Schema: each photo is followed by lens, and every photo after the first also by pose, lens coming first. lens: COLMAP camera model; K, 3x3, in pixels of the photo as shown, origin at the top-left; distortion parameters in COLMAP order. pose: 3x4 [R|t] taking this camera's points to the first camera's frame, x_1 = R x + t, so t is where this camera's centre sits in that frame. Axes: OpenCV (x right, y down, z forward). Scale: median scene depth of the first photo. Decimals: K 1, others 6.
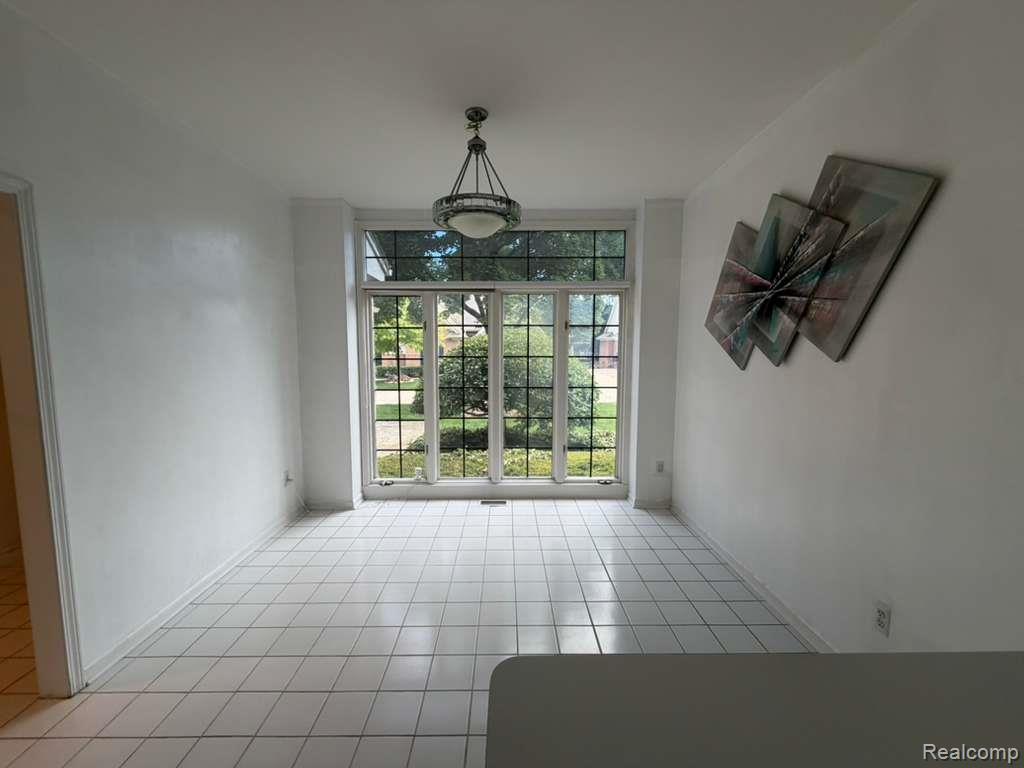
lens RADIAL K [[406.5, 0, 508.0], [0, 406.5, 383.5], [0, 0, 1]] dist [-0.000141, 0.000042]
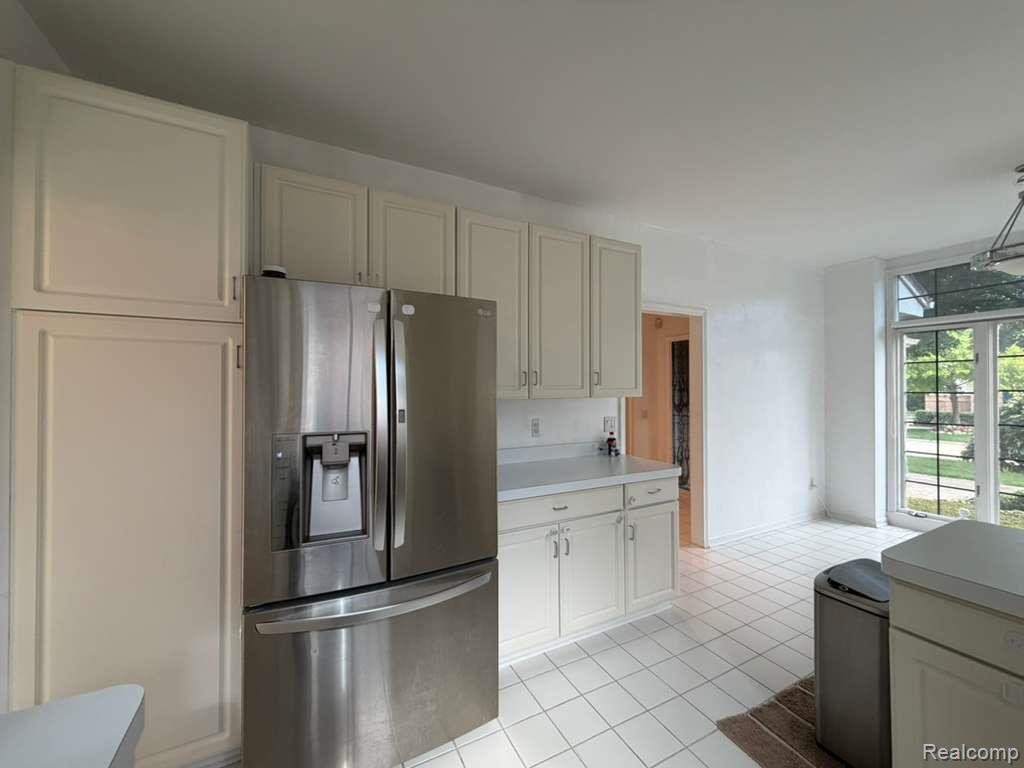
lens RADIAL K [[406.5, 0, 508.0], [0, 406.5, 383.5], [0, 0, 1]] dist [-0.000141, 0.000042]
pose [[0.452668, -0.008940, -0.891634, 0.146897], [-0.079688, 0.995543, -0.050438, 0.052244], [0.888111, 0.093885, 0.449938, -0.397921]]
